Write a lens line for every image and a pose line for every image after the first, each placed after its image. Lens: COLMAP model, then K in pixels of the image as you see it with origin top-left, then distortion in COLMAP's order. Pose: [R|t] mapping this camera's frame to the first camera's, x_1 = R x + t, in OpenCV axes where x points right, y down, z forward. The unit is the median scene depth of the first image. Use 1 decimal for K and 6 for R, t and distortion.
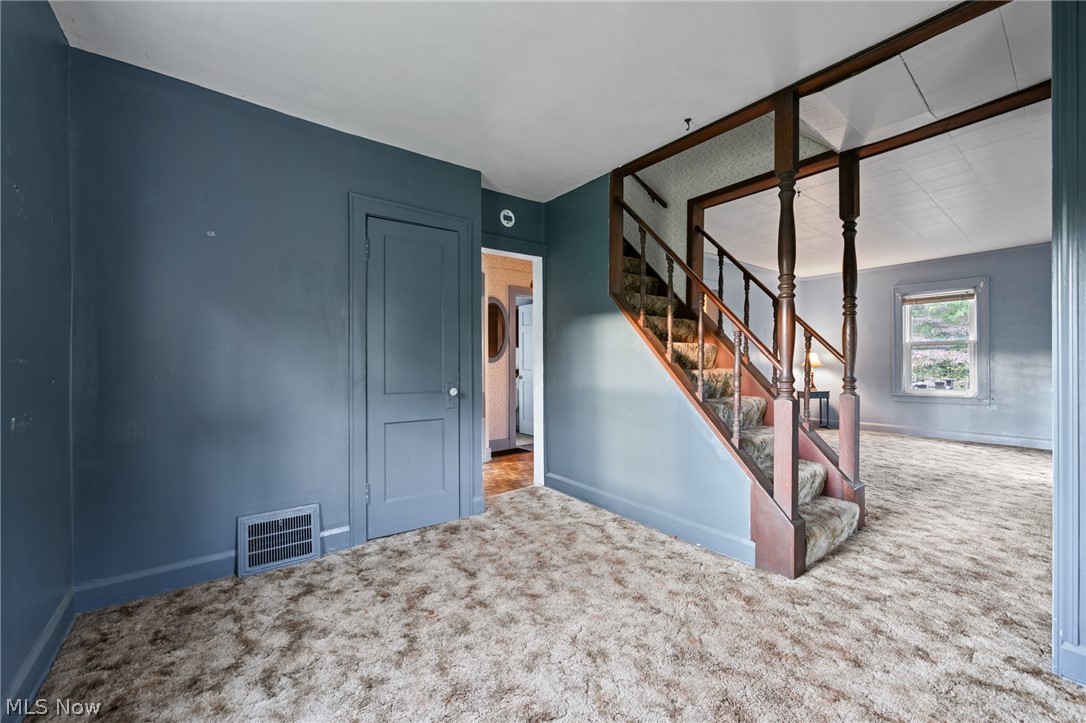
lens RADIAL K [[422.4, 0, 543.4], [0, 422.4, 362.1], [0, 0, 1]] dist [0.009718, 0.000134]
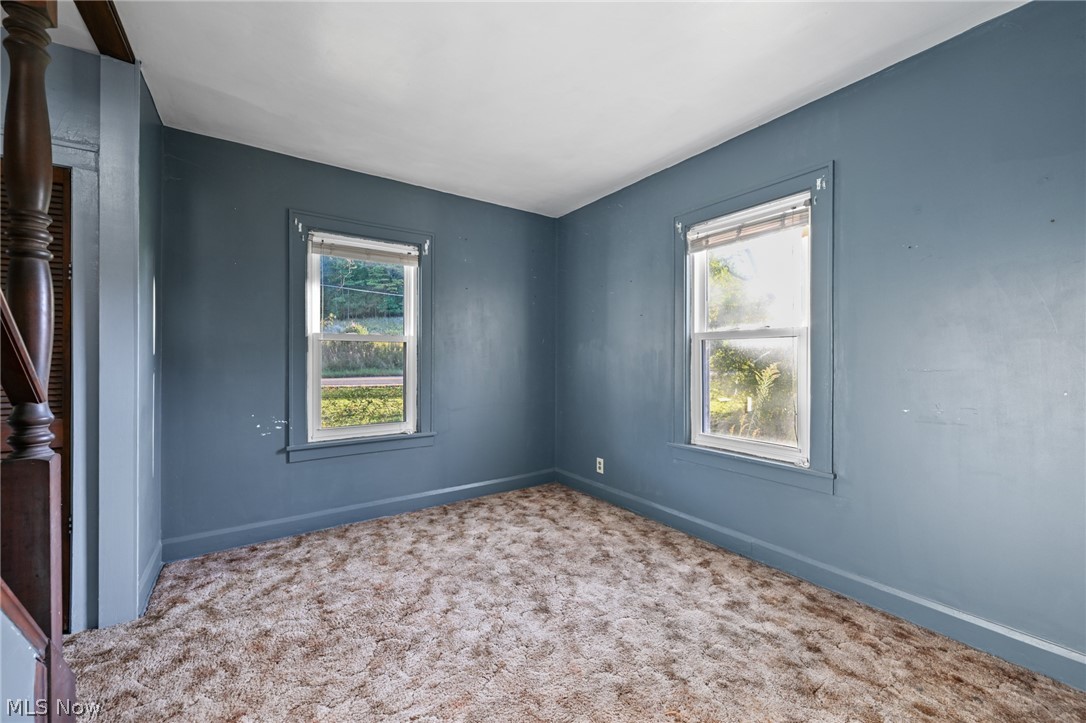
lens RADIAL K [[422.4, 0, 543.2], [0, 422.4, 361.5], [0, 0, 1]] dist [0.009718, 0.000134]
pose [[-0.997808, 0.007700, 0.065730, -0.100337], [0.007817, 0.999968, 0.001519, -0.033950], [-0.065716, 0.002030, -0.997836, 2.048435]]
